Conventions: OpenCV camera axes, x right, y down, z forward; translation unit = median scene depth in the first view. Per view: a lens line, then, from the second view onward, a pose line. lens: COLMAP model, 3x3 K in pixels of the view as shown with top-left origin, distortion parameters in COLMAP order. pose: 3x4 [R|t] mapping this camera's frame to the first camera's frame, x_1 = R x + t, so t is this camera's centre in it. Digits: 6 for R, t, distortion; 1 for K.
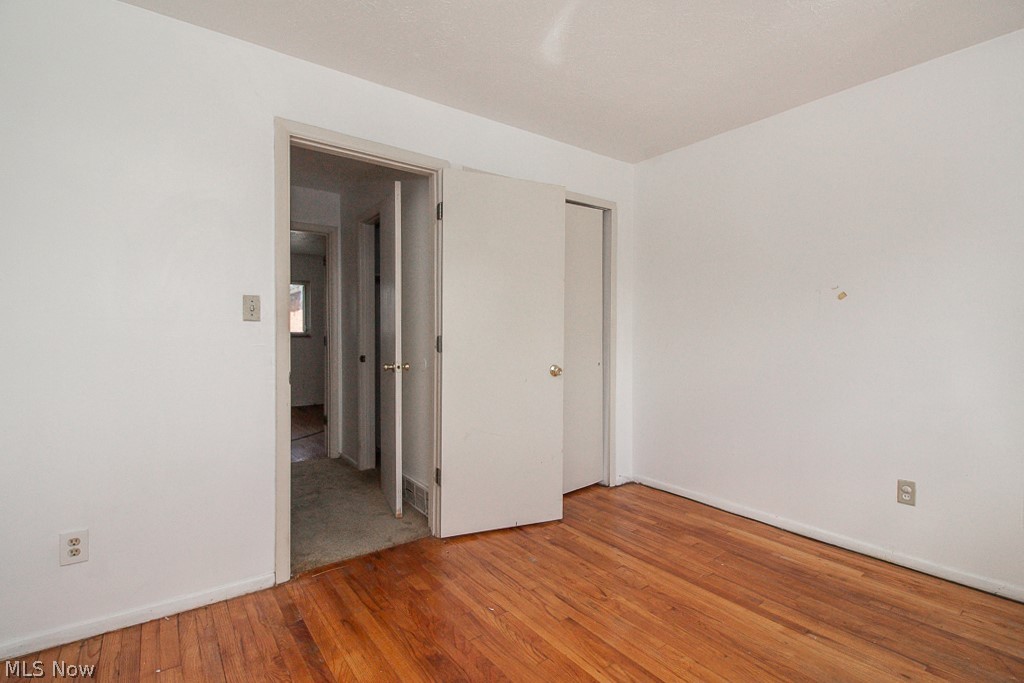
lens RADIAL K [[474.9, 0, 513.9], [0, 474.9, 349.7], [0, 0, 1]] dist [0.001655, -0.003853]
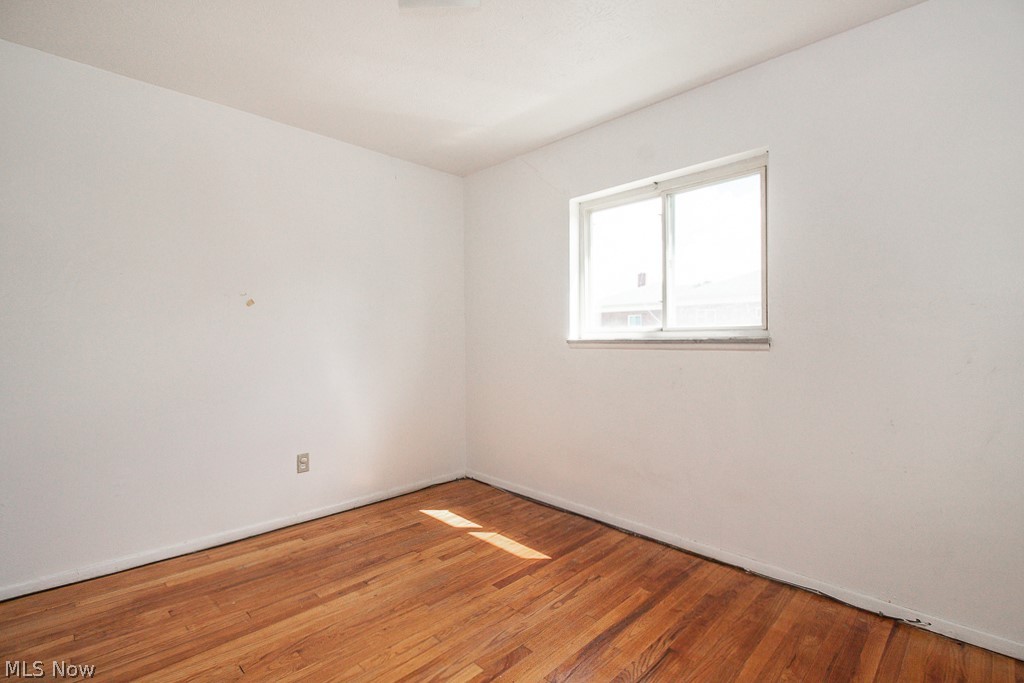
lens RADIAL K [[474.9, 0, 529.3], [0, 474.9, 330.8], [0, 0, 1]] dist [0.001655, -0.003853]
pose [[-0.160386, 0.001525, 0.987053, -0.538624], [0.022749, 0.999739, 0.002152, -0.042414], [-0.986792, 0.022799, -0.160379, 0.614673]]
